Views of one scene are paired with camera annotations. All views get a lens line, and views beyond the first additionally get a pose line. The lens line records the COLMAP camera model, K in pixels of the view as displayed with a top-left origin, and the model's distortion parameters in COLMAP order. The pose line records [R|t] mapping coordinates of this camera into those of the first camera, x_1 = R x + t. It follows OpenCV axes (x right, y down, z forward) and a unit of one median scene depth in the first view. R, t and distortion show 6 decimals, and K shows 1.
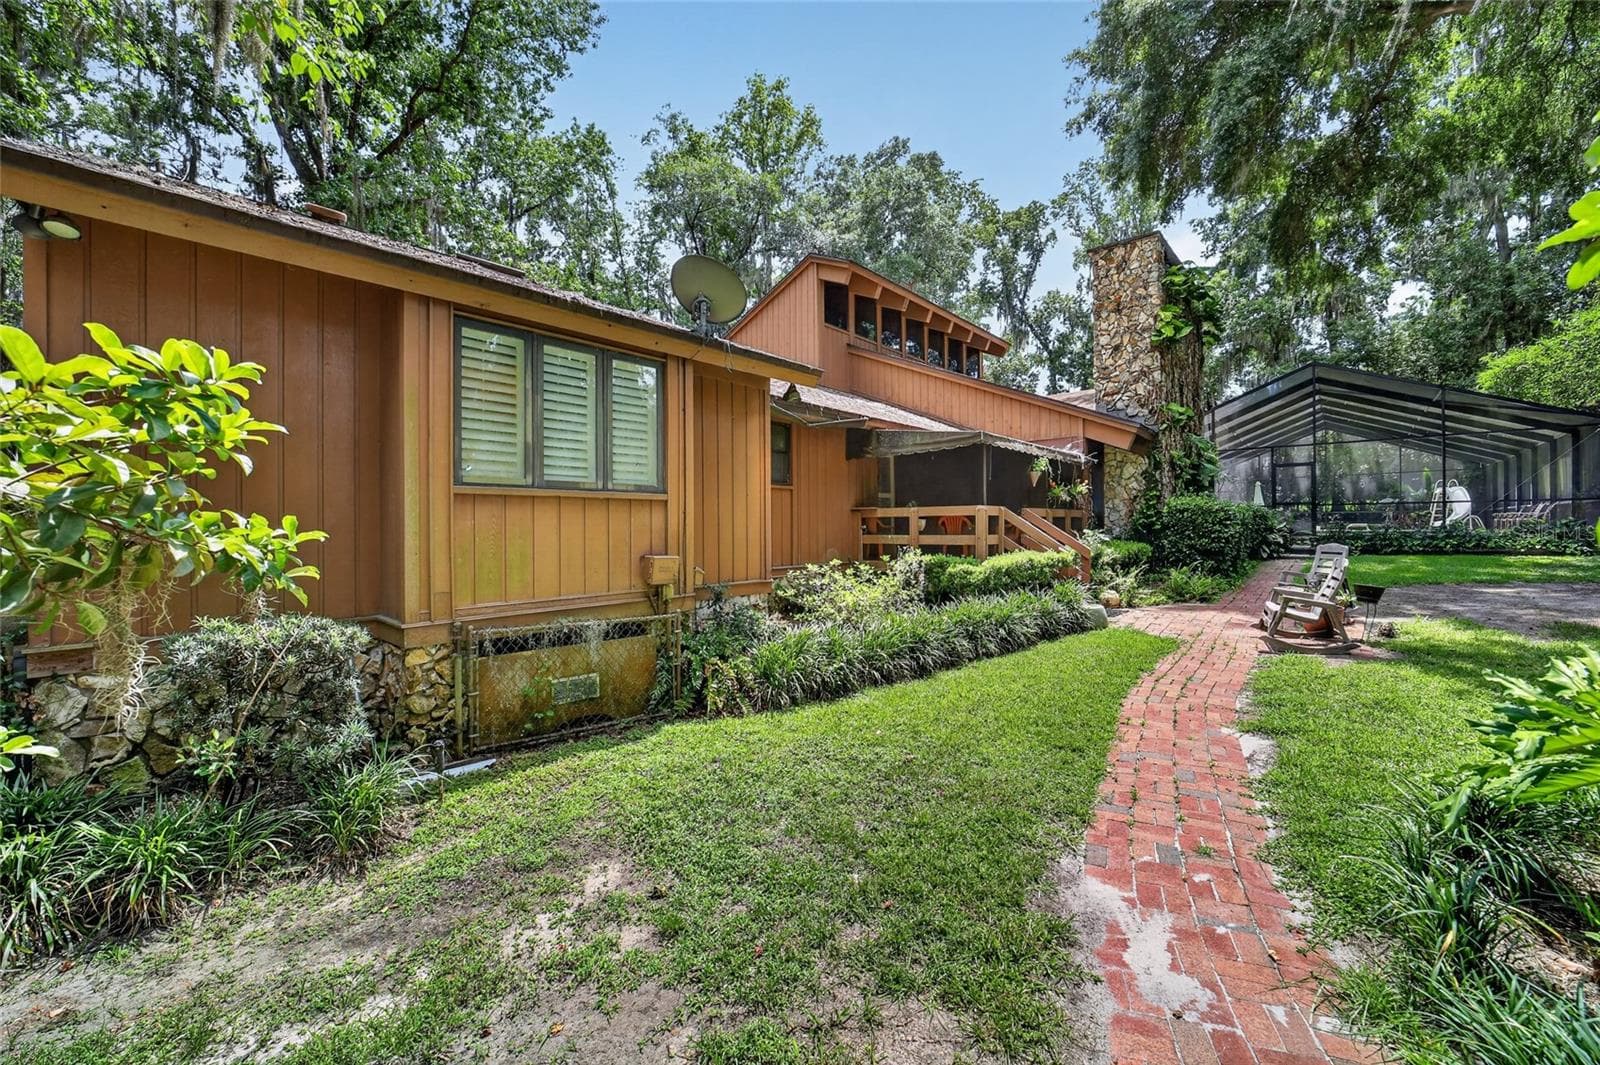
lens RADIAL K [[617.4, 0, 810.0], [0, 617.4, 520.5], [0, 0, 1]] dist [-0.012502, 0.000206]
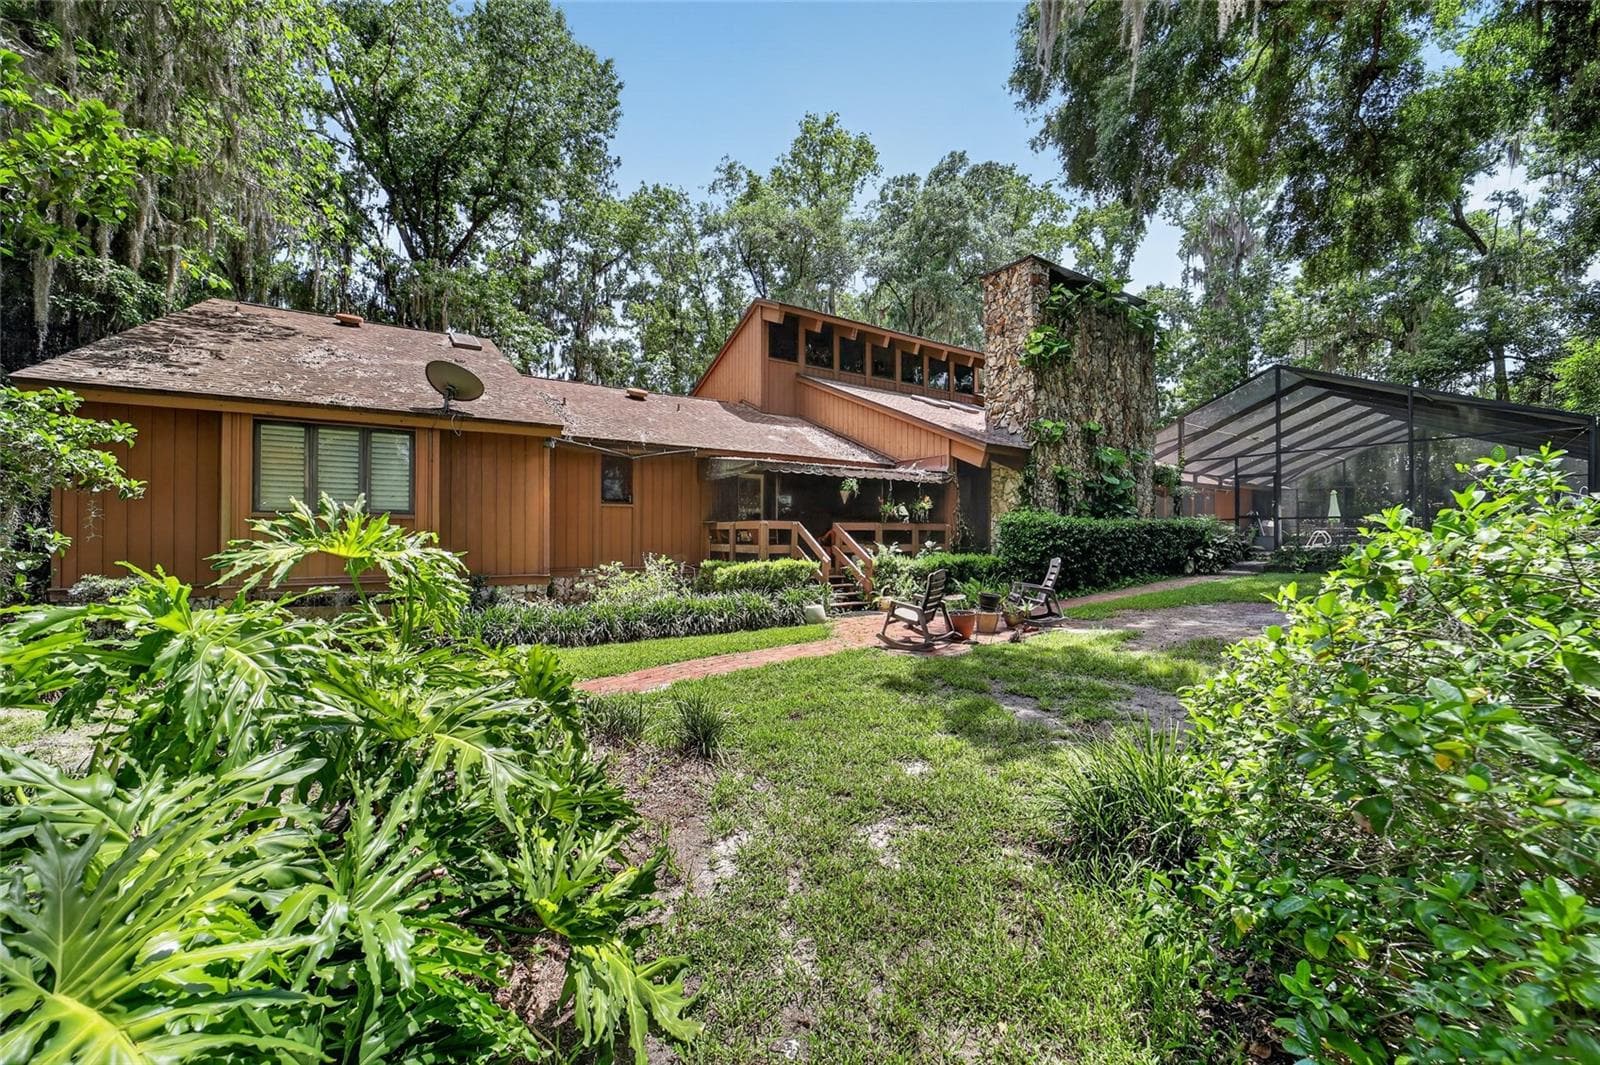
lens RADIAL K [[627.9, 0, 804.1], [0, 627.9, 528.7], [0, 0, 1]] dist [-0.035135, 0.009399]
pose [[0.970182, 0.001080, -0.242375, 0.435615], [-0.002660, 0.999977, -0.006192, -0.001299], [0.242363, 0.006652, 0.970163, -0.110554]]
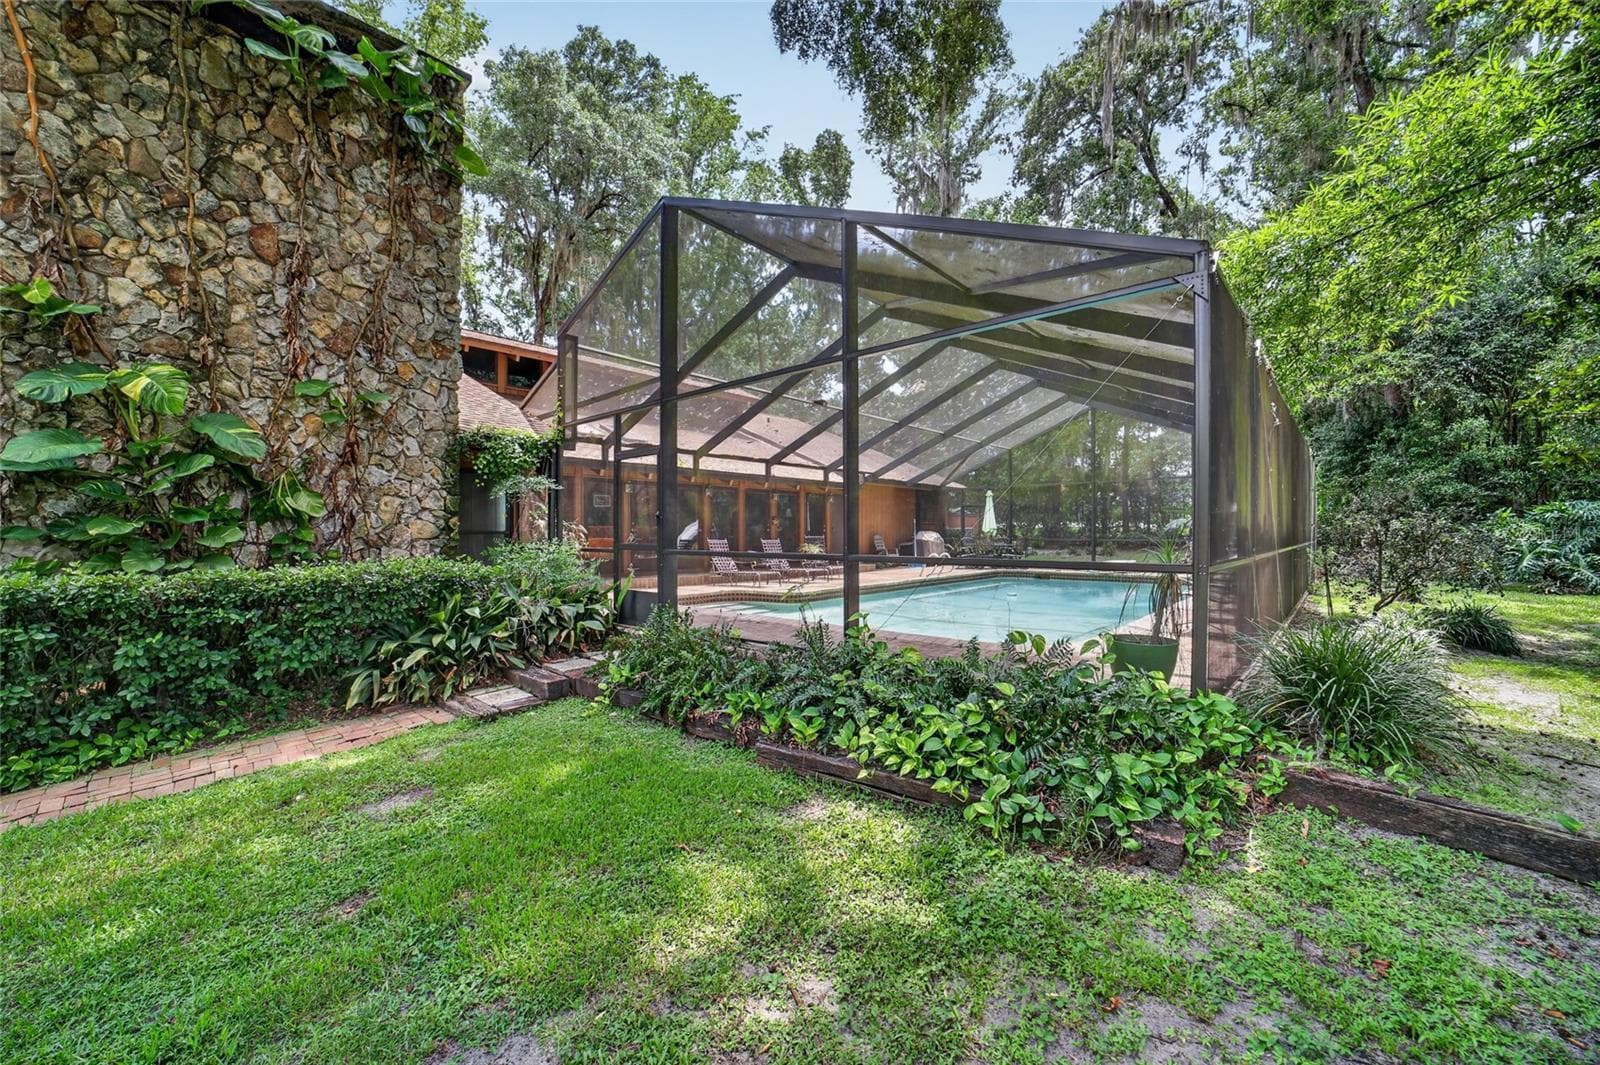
lens RADIAL K [[627.9, 0, 804.1], [0, 627.9, 528.7], [0, 0, 1]] dist [-0.035135, 0.009399]
pose [[0.999990, -0.004300, 0.001547, 1.155135], [0.004305, 0.999985, -0.003279, -0.047770], [-0.001533, 0.003286, 0.999993, 0.751780]]
